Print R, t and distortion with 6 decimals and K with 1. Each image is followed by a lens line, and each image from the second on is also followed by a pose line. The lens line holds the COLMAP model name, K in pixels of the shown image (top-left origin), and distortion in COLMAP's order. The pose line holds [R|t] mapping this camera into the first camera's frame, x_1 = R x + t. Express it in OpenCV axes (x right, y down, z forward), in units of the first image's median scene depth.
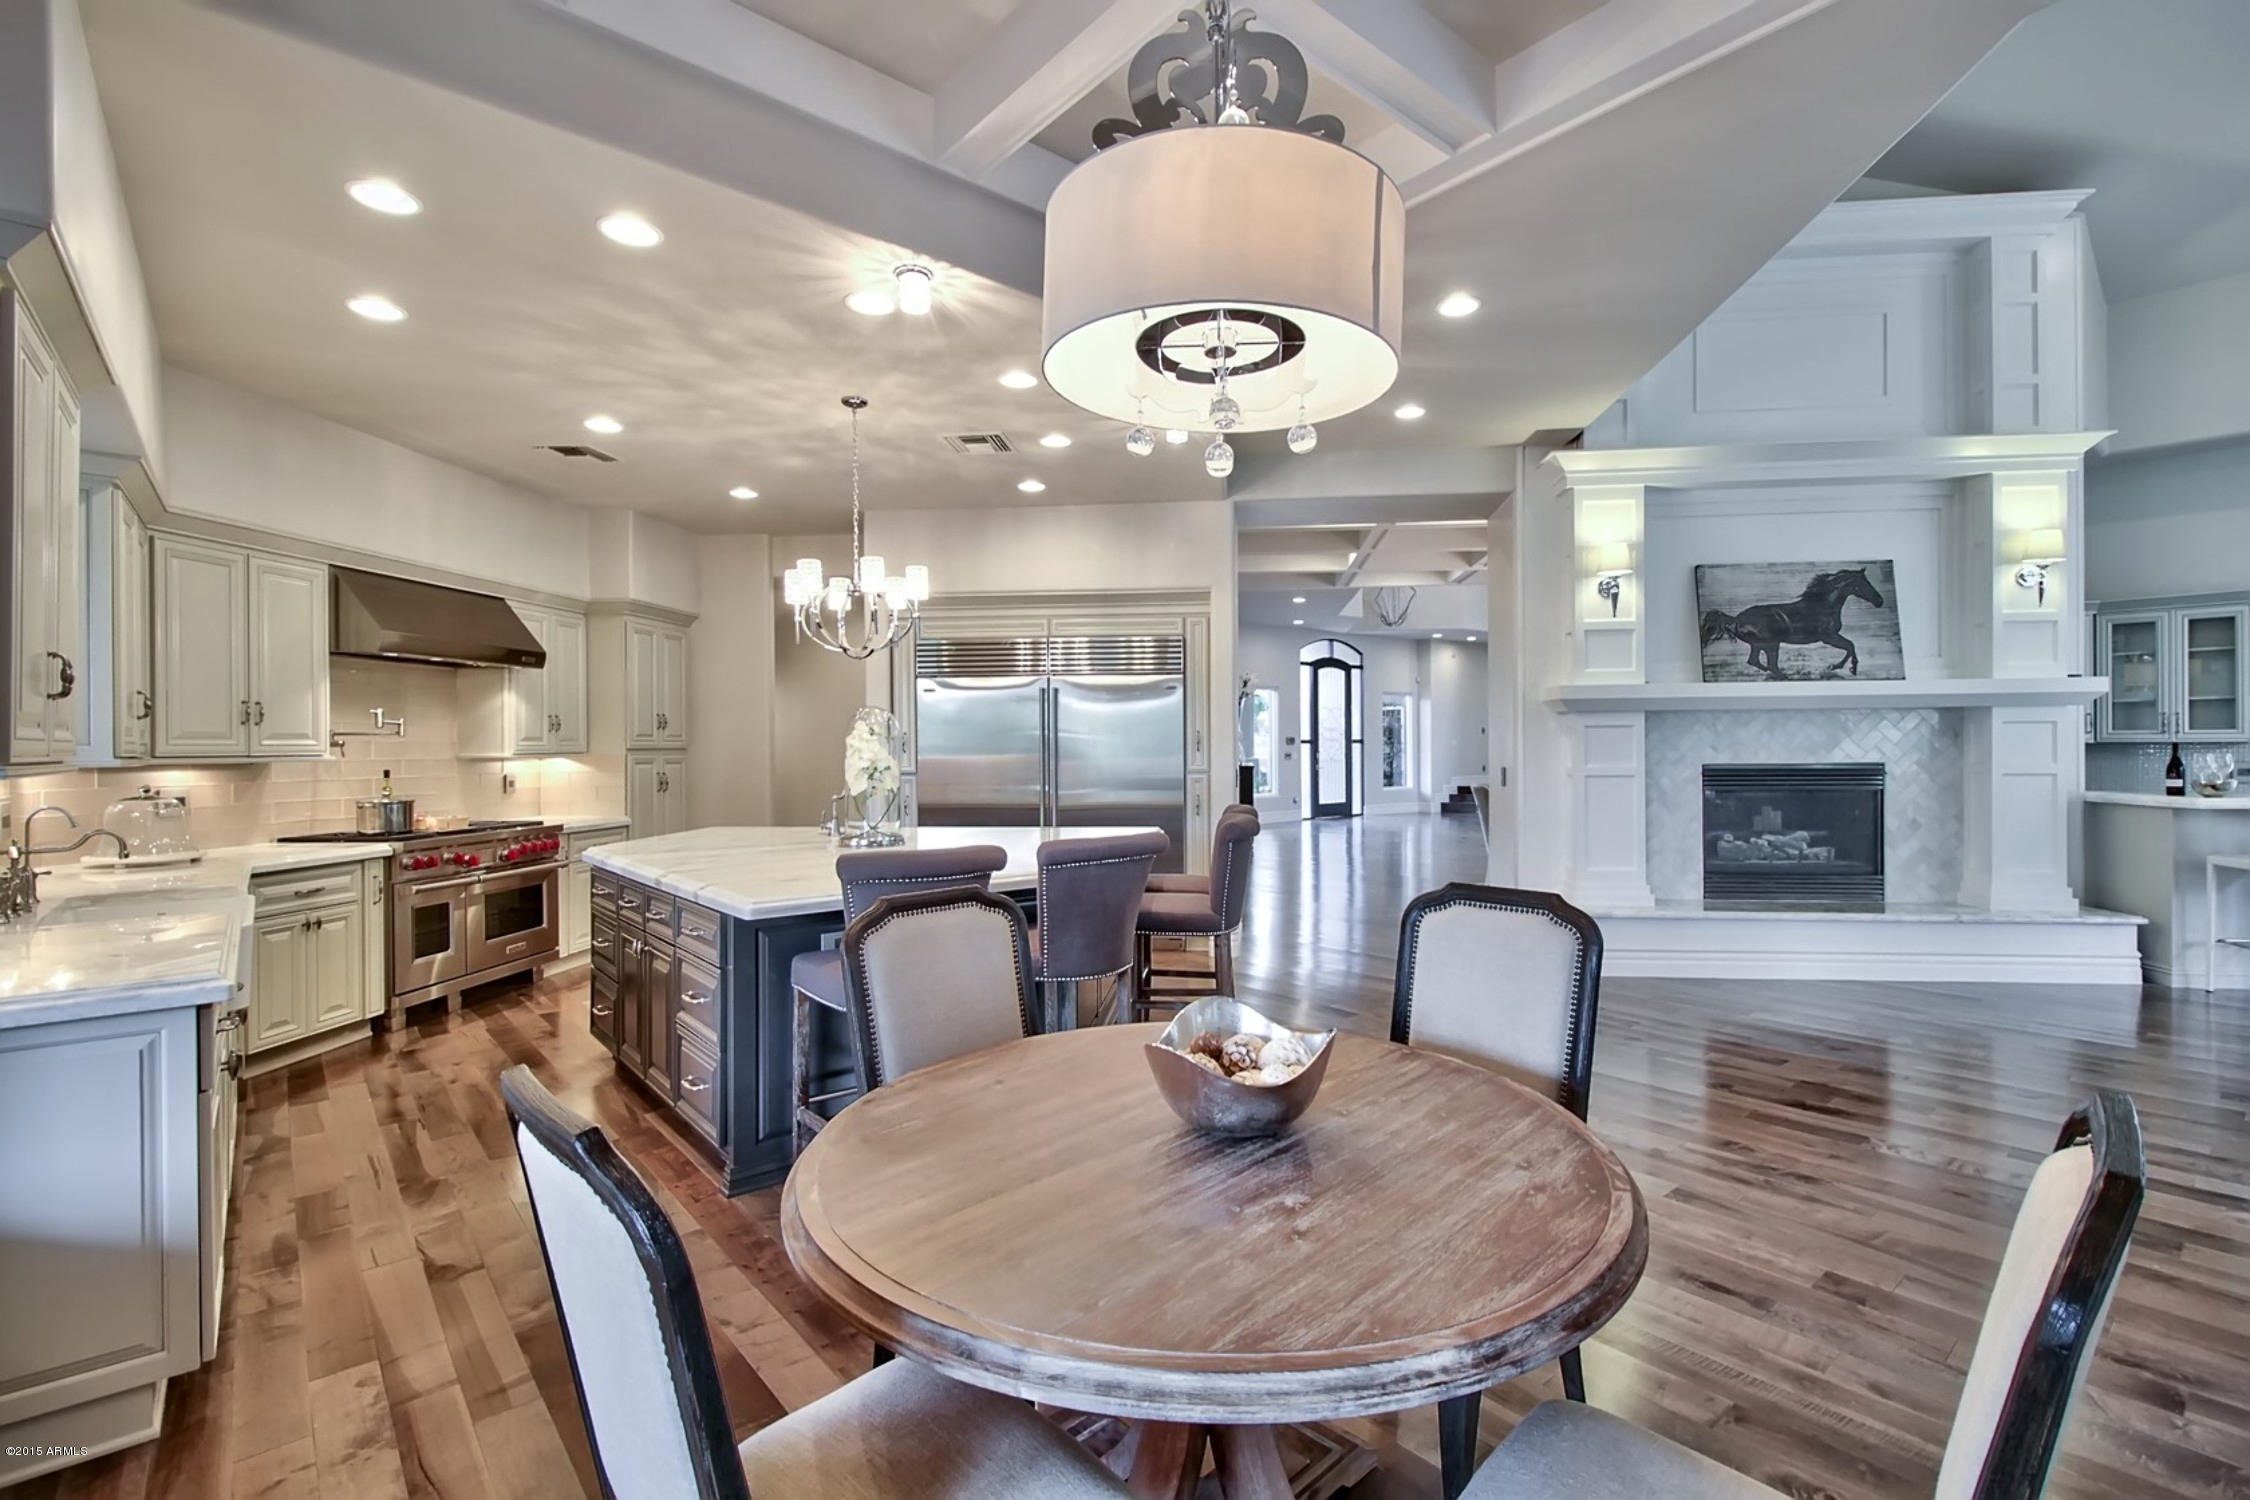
lens RADIAL K [[1051.0, 0, 1122.7], [0, 1051.0, 747.0], [0, 0, 1]] dist [-0.015554, -0.003987]
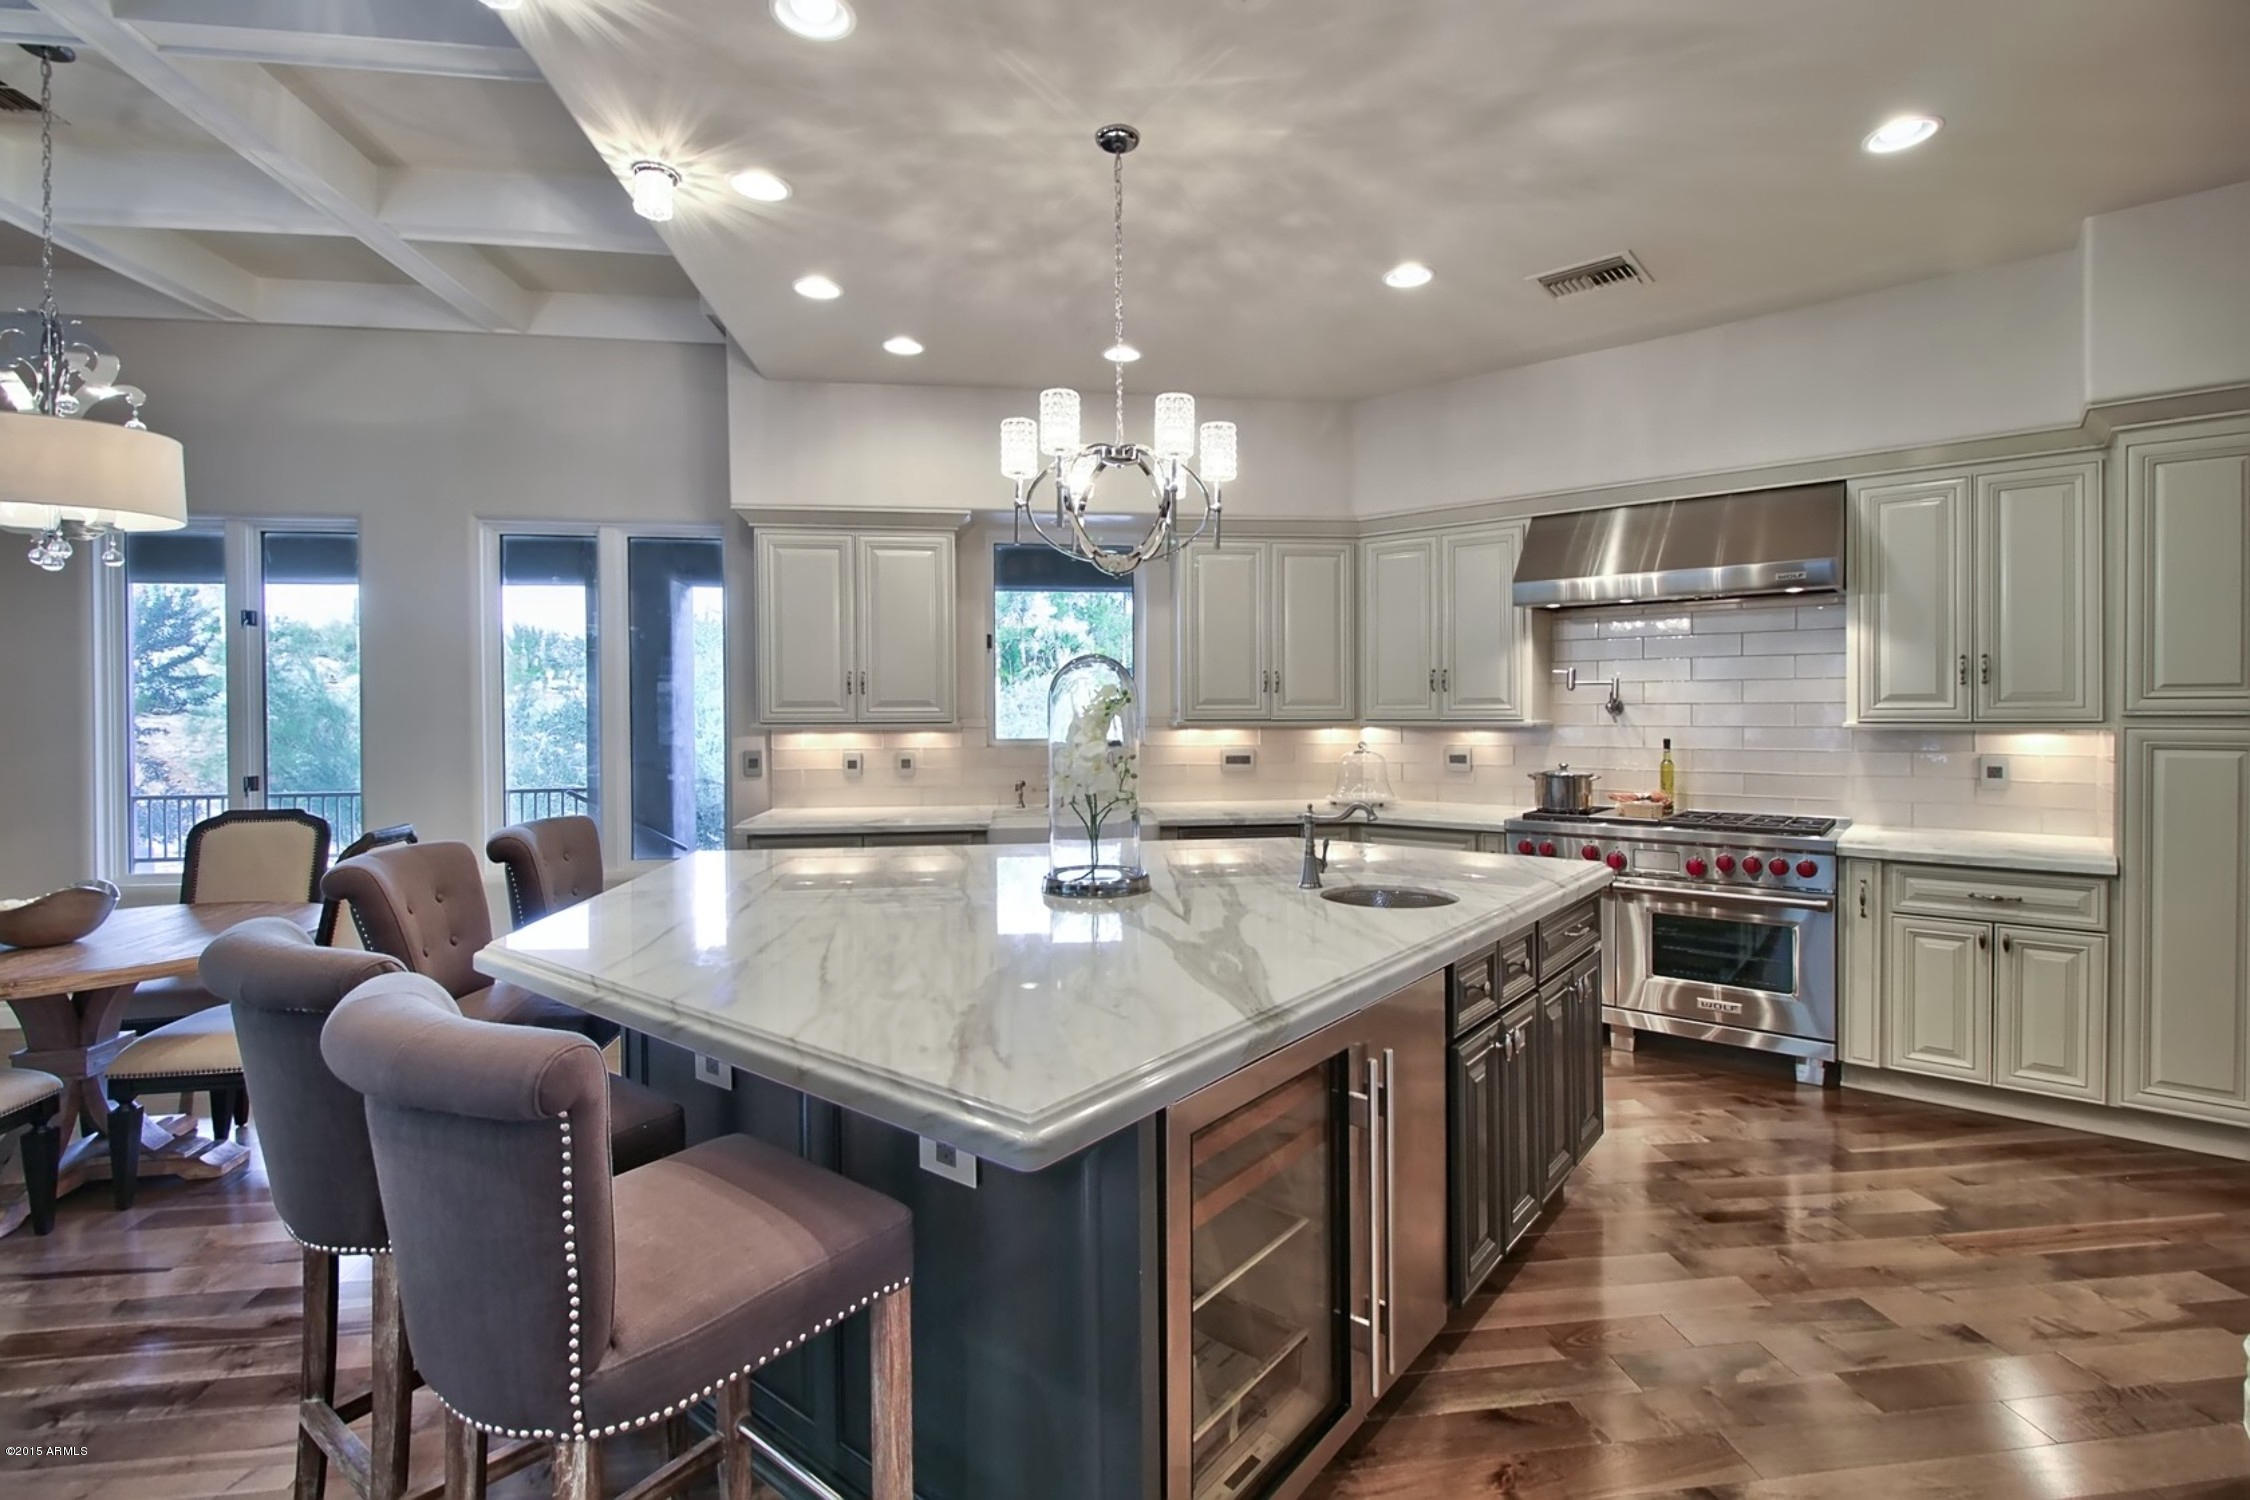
lens RADIAL K [[1051.0, 0, 1188.4], [0, 1051.0, 719.1], [0, 0, 1]] dist [-0.015554, -0.003987]
pose [[-0.517048, 0.019890, -0.855725, 0.228757], [0.010503, 0.999802, 0.016893, -0.013268], [0.855892, -0.000253, -0.517155, 1.319773]]
